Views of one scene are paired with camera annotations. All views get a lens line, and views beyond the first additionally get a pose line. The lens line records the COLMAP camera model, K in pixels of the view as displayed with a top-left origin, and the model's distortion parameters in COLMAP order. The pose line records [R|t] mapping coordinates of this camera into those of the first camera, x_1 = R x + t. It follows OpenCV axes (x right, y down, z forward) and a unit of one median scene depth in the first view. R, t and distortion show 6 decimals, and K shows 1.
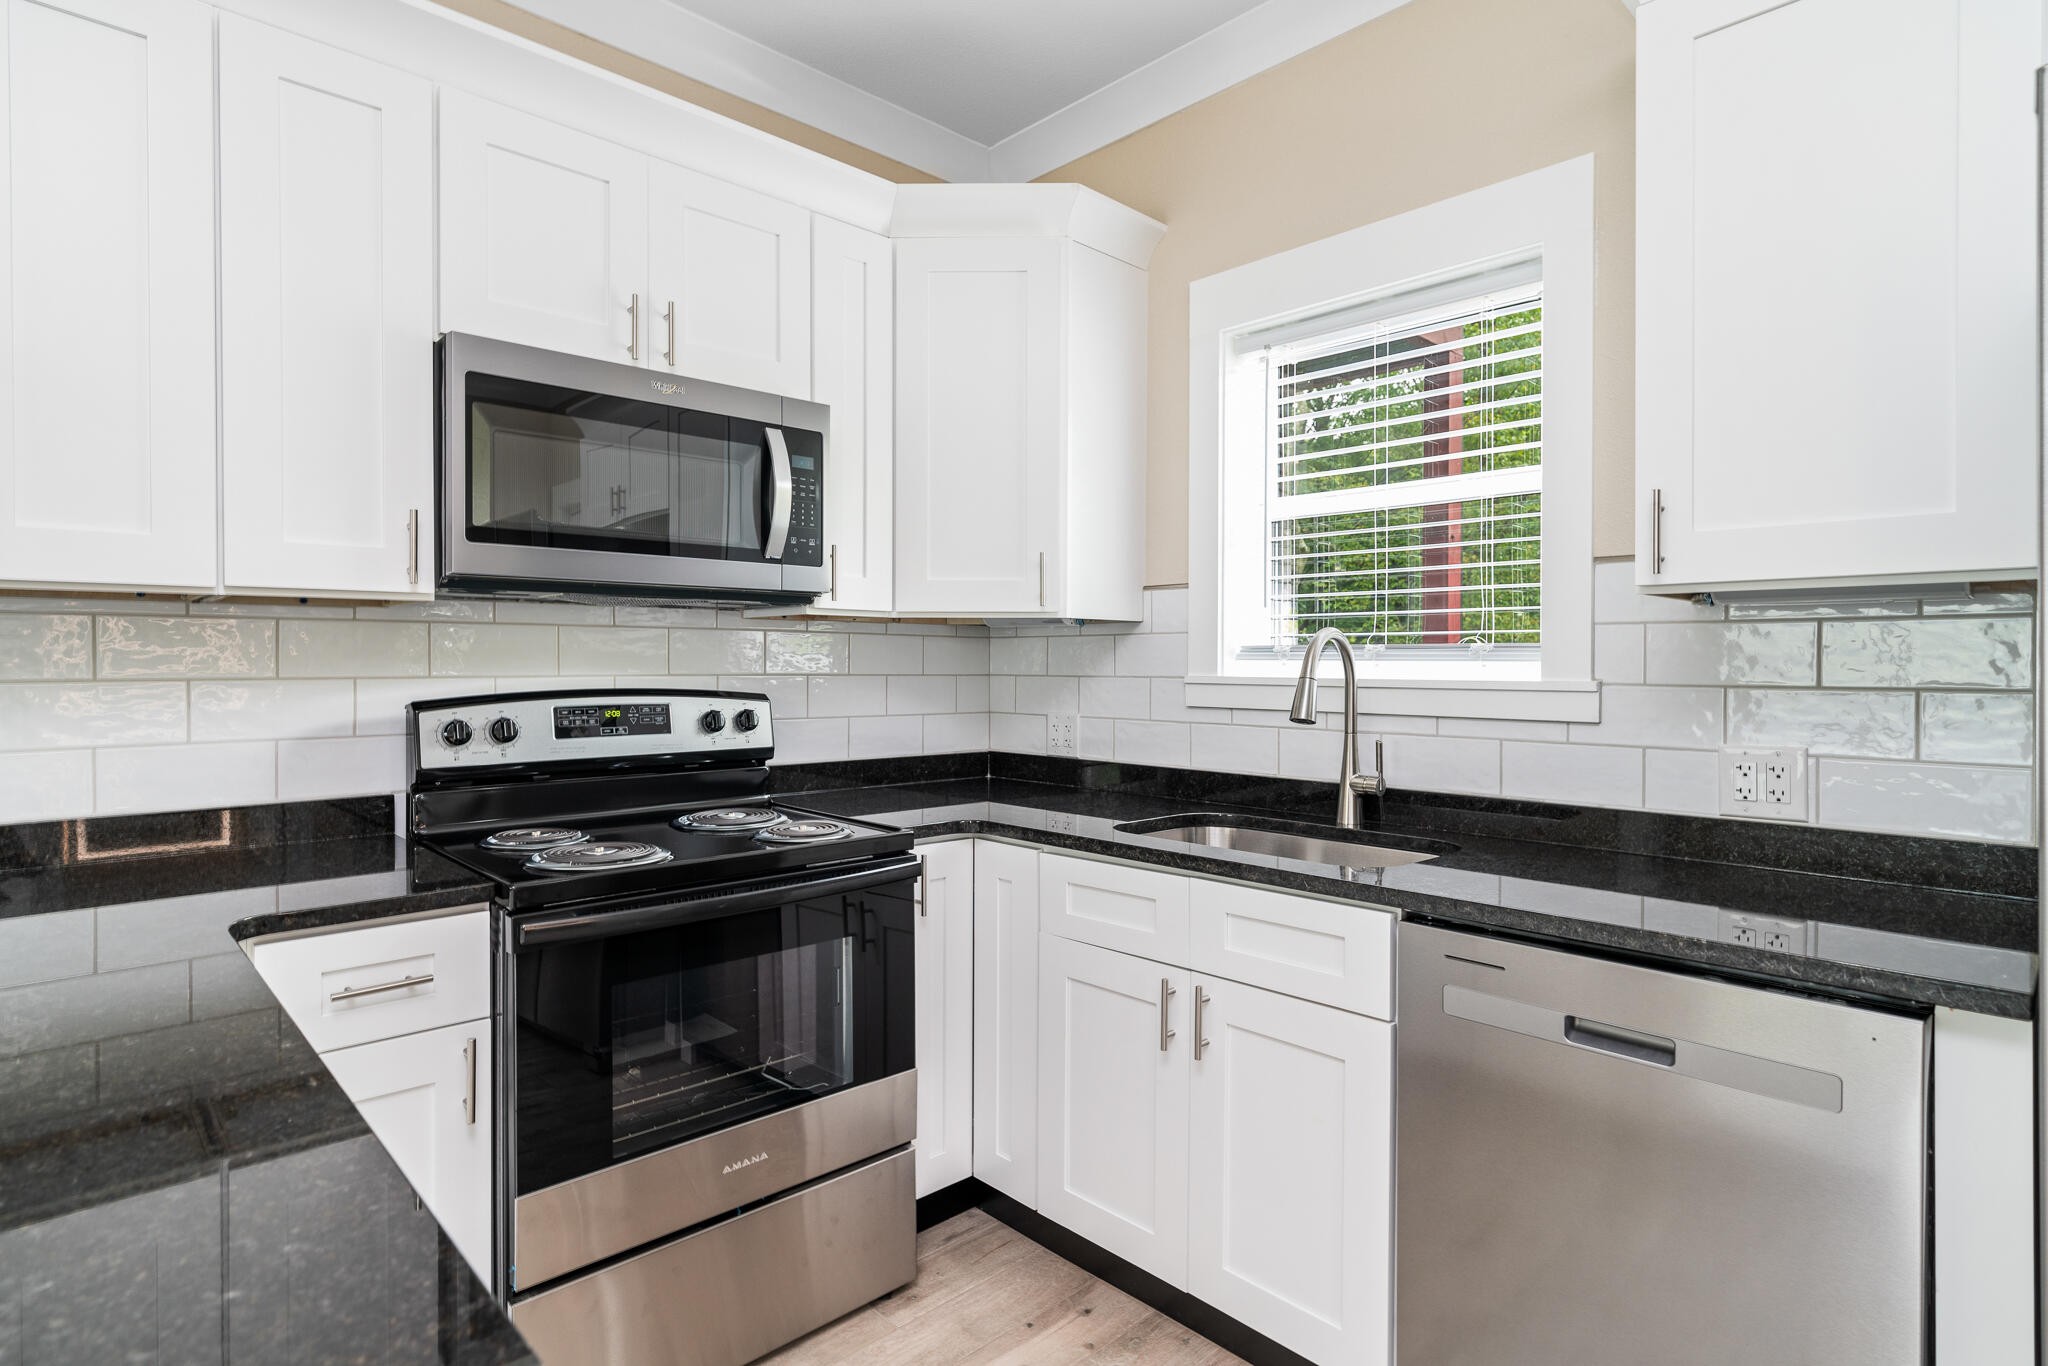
lens RADIAL K [[999.5, 0, 1024.0], [0, 999.5, 683.0], [0, 0, 1]] dist [-0.019639, 0.000110]
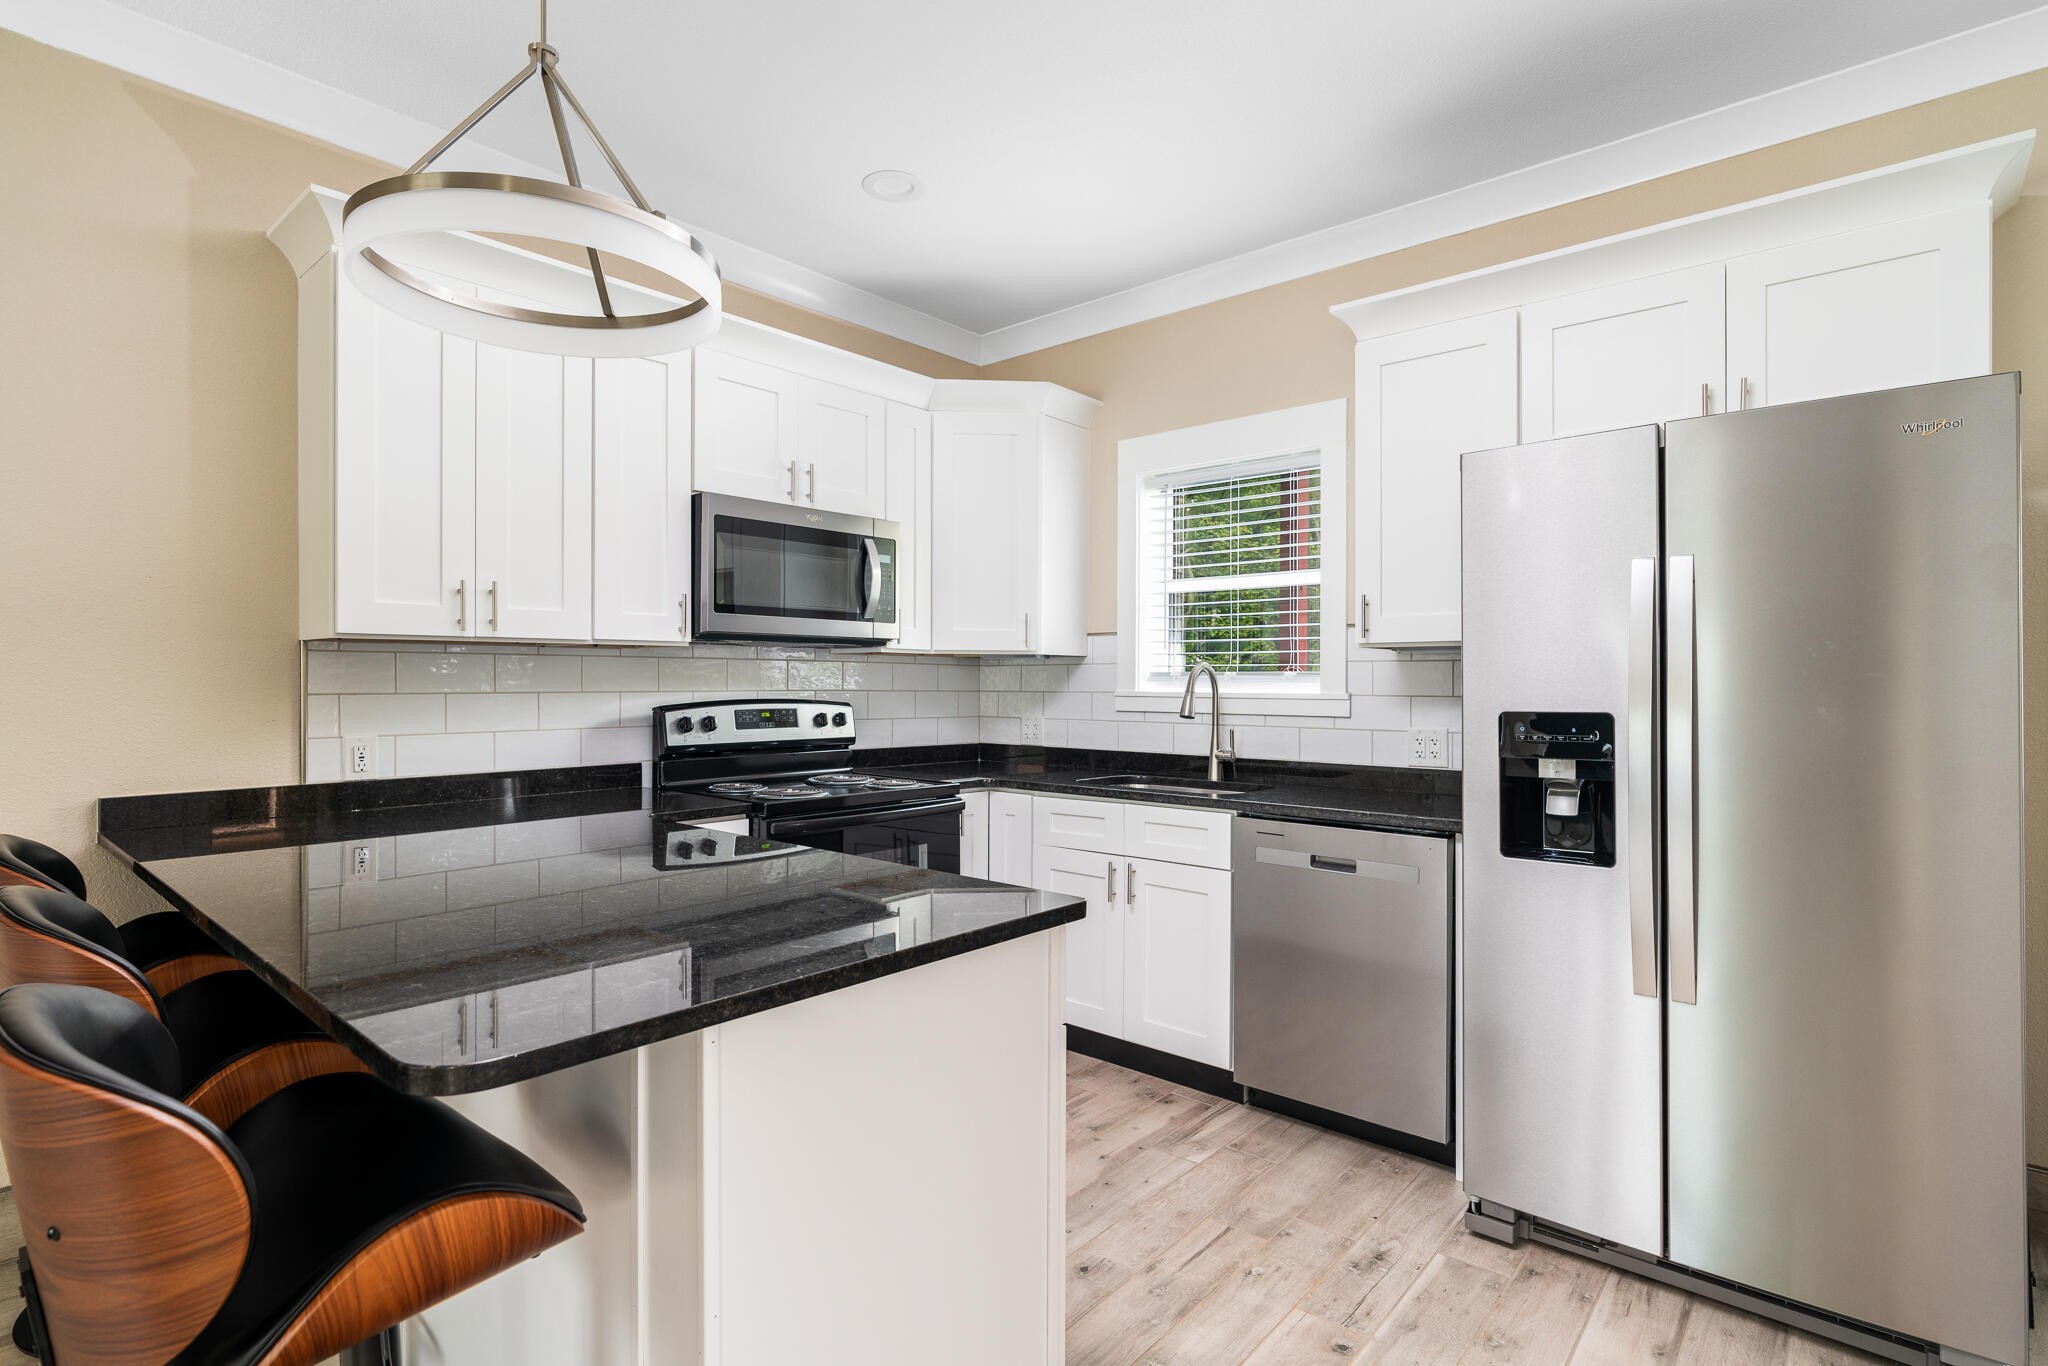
lens RADIAL K [[960.6, 0, 1024.0], [0, 960.6, 683.0], [0, 0, 1]] dist [0.000552, 0.000047]
pose [[0.995561, 0.001327, 0.094112, -0.142414], [0.000550, 0.999801, -0.019922, 0.011350], [-0.094120, 0.019885, 0.995362, -0.568508]]
